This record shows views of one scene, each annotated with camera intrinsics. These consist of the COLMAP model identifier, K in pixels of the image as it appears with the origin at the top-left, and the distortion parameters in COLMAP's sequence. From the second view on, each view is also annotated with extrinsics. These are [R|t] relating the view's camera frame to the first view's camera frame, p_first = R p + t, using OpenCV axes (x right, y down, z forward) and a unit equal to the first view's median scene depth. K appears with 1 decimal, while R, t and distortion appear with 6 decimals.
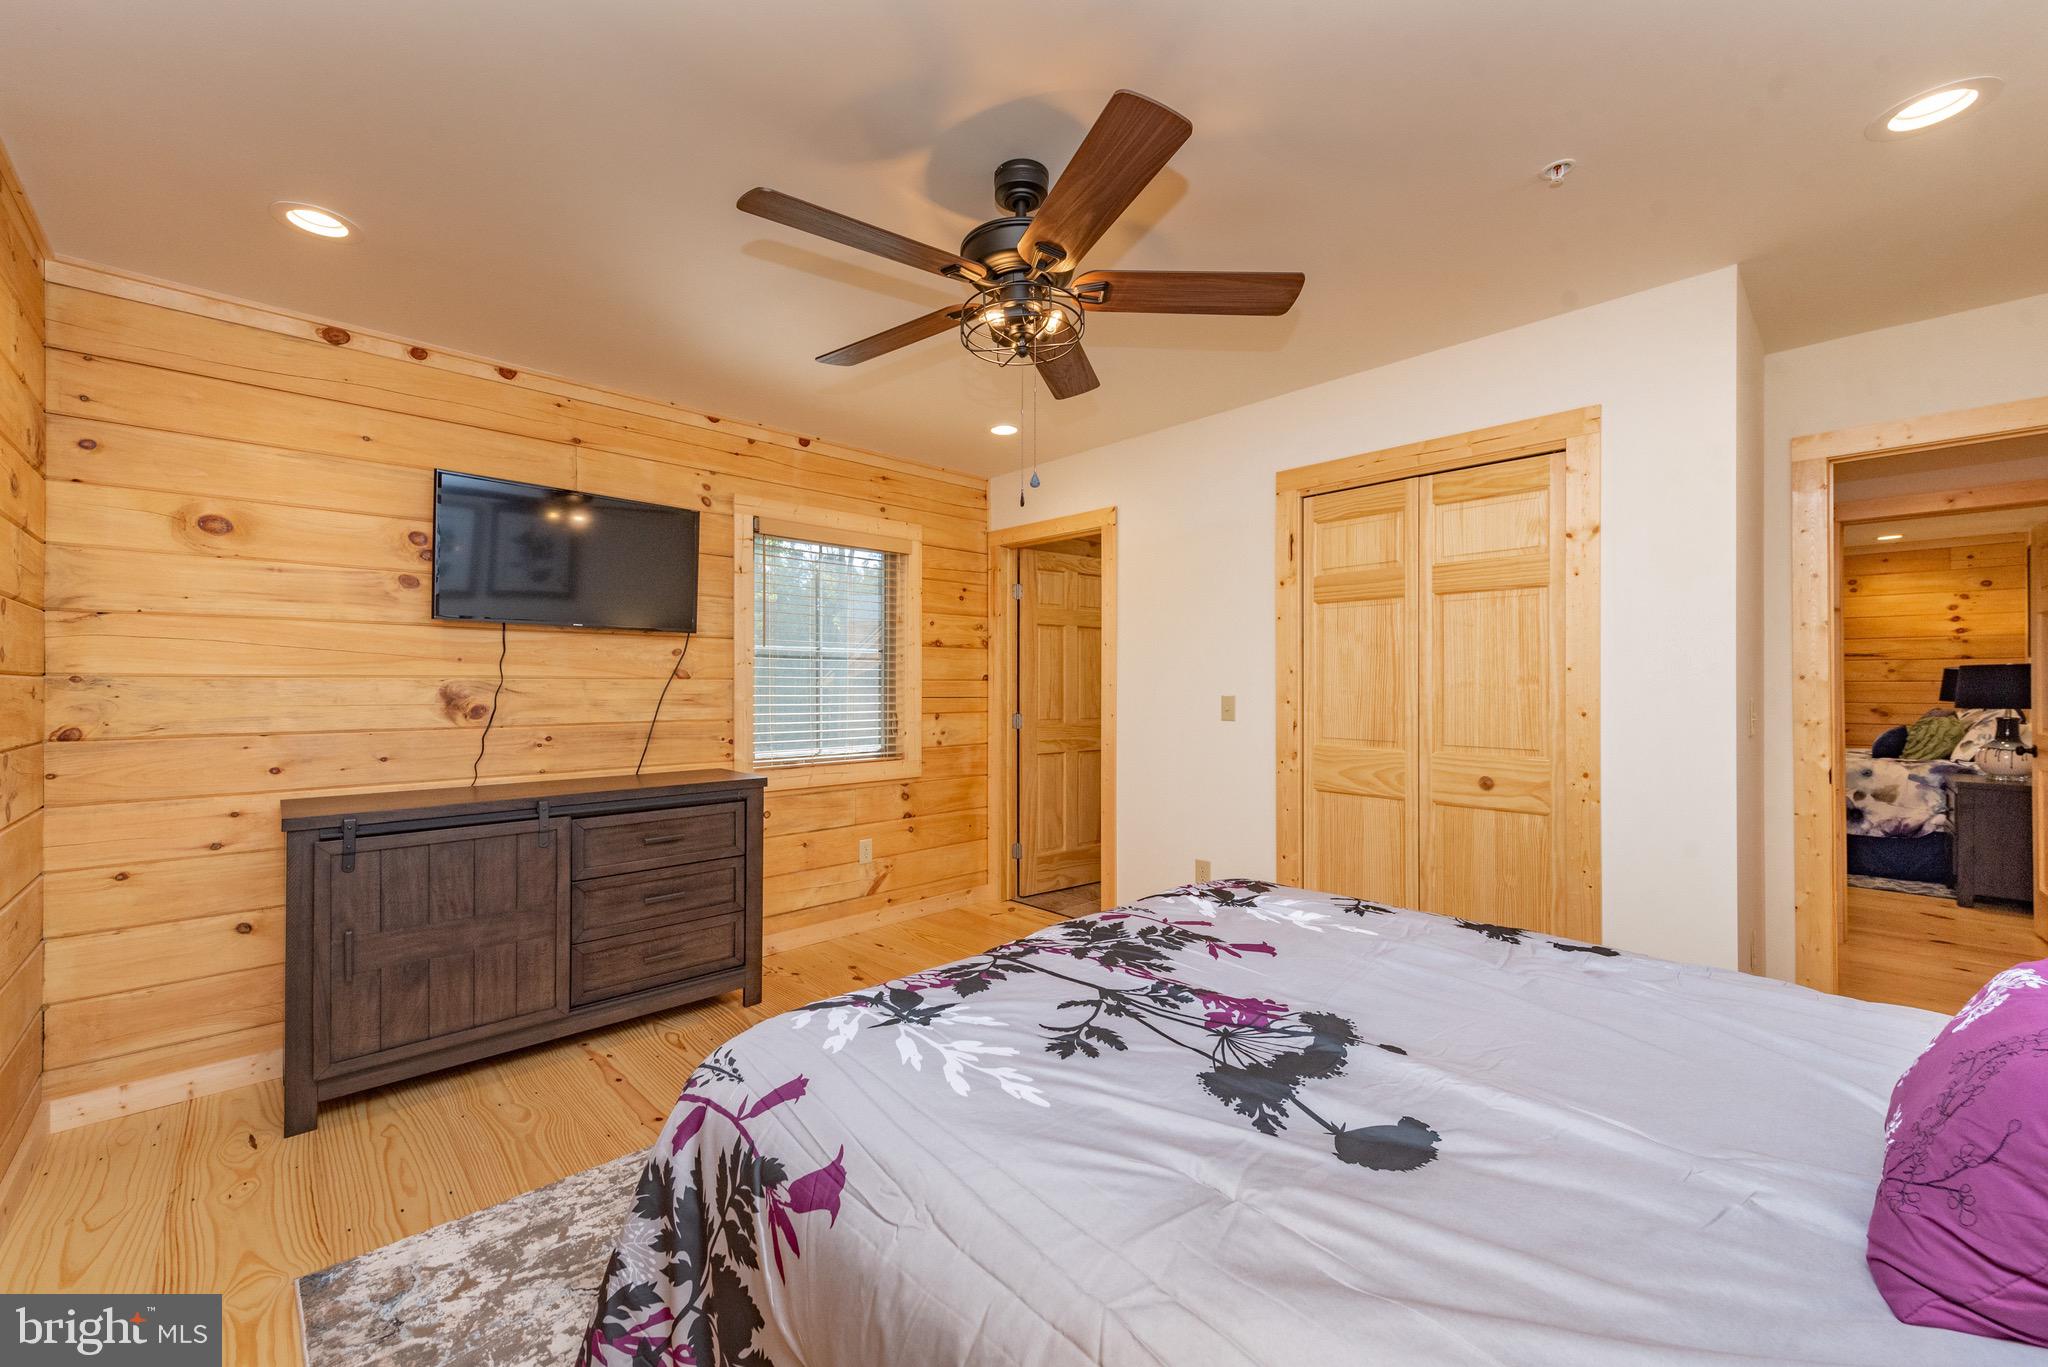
lens RADIAL K [[779.7, 0, 1021.9], [0, 779.7, 687.3], [0, 0, 1]] dist [0.000206, 0.006301]
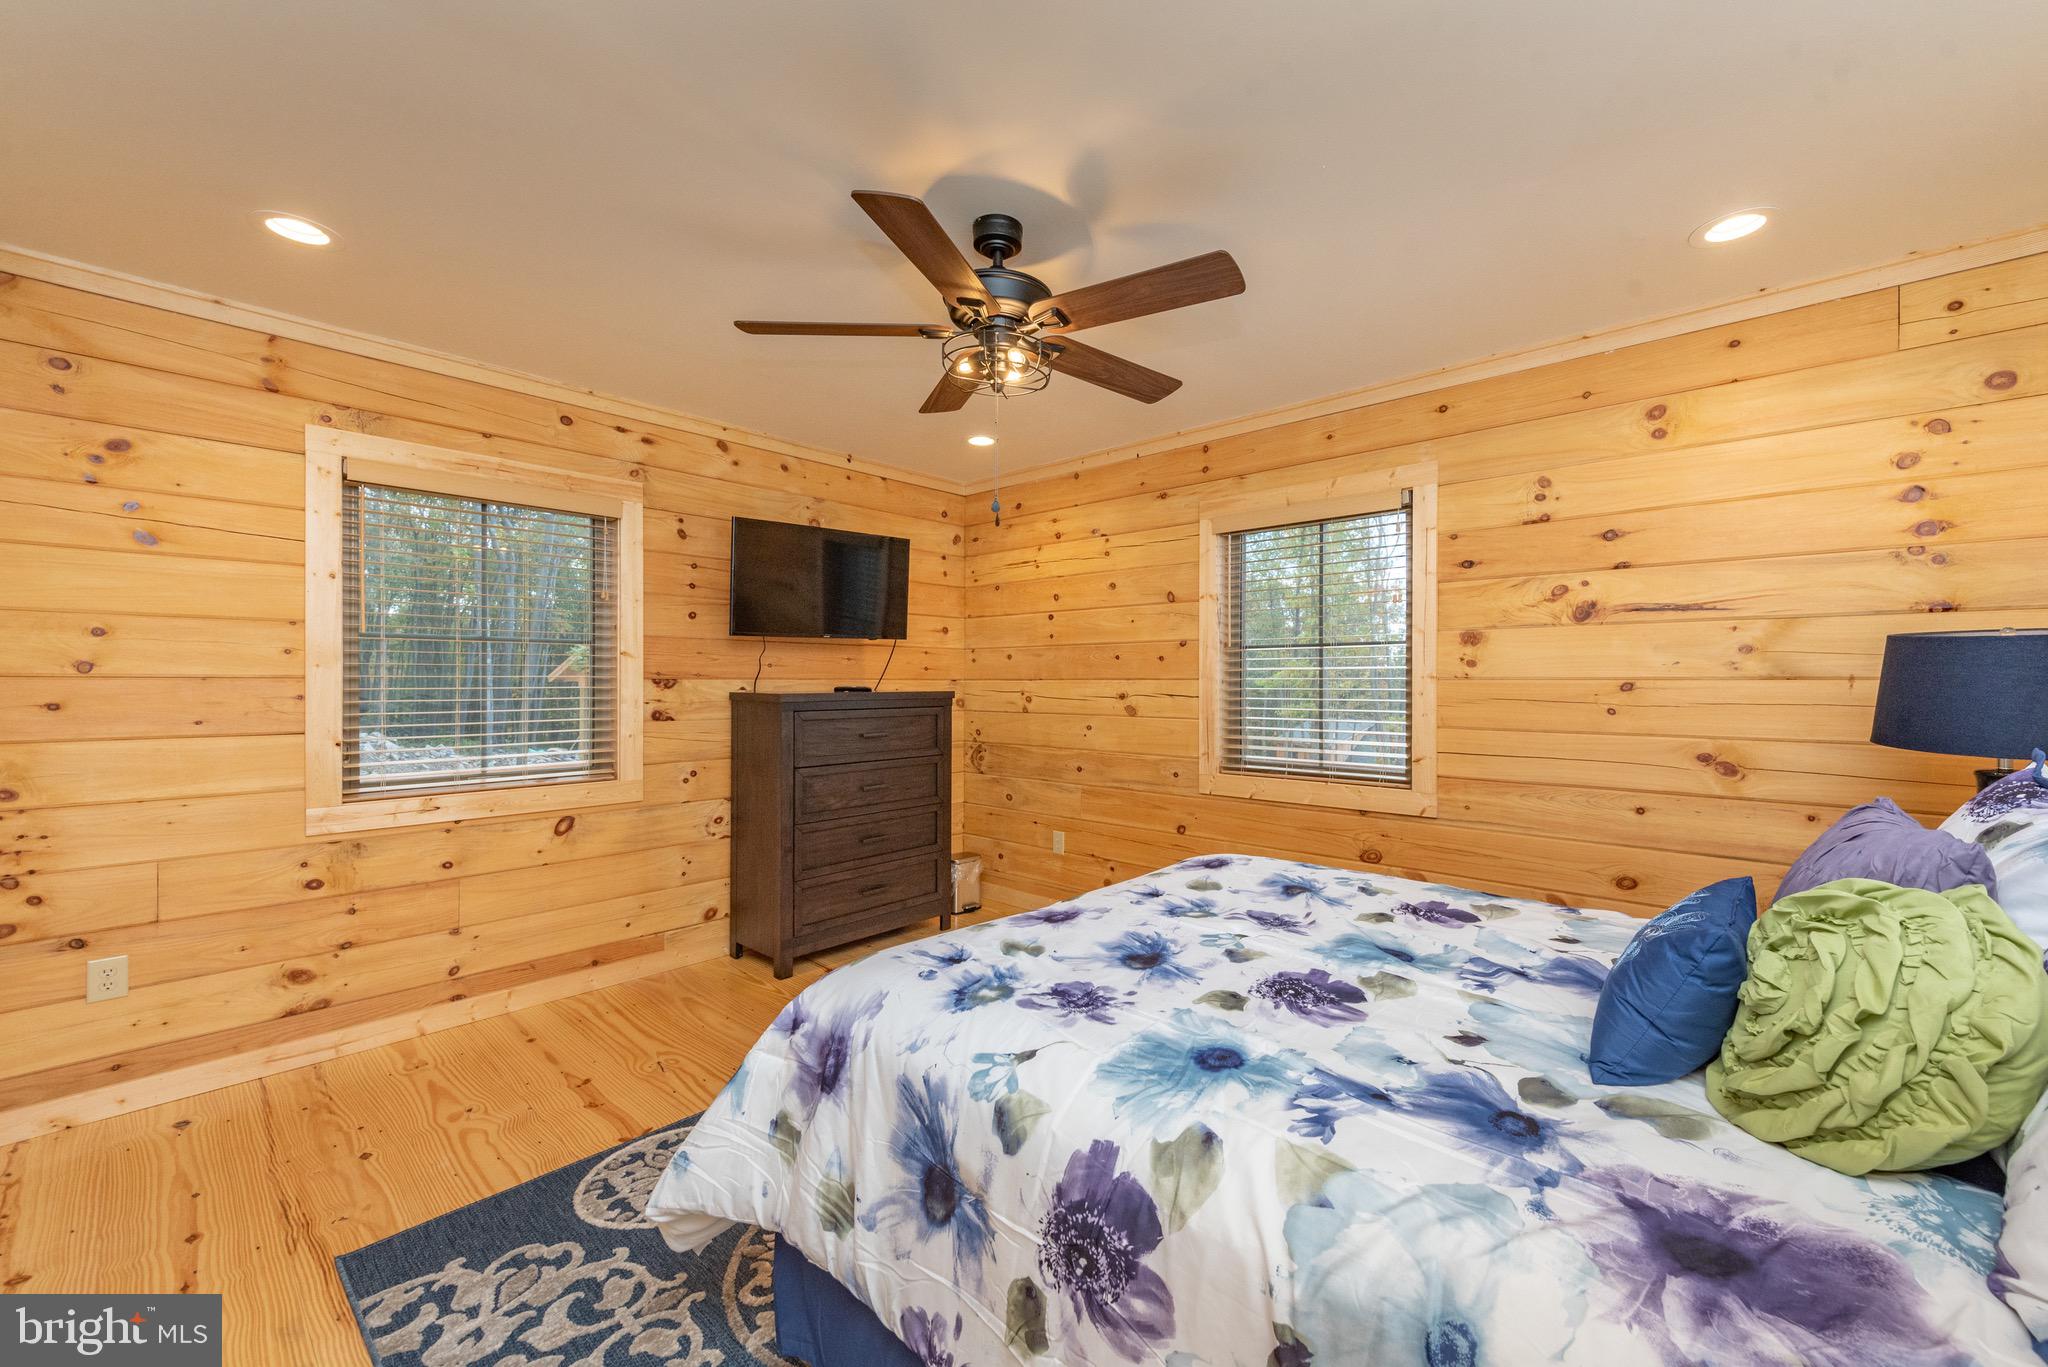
lens RADIAL K [[770.3, 0, 1026.2], [0, 770.3, 689.6], [0, 0, 1]] dist [-0.000347, 0.000066]
pose [[0.998897, -0.005247, 0.046670, 0.306560], [0.004969, 0.999969, 0.006078, -0.002622], [-0.046700, -0.005839, 0.998892, 0.268028]]
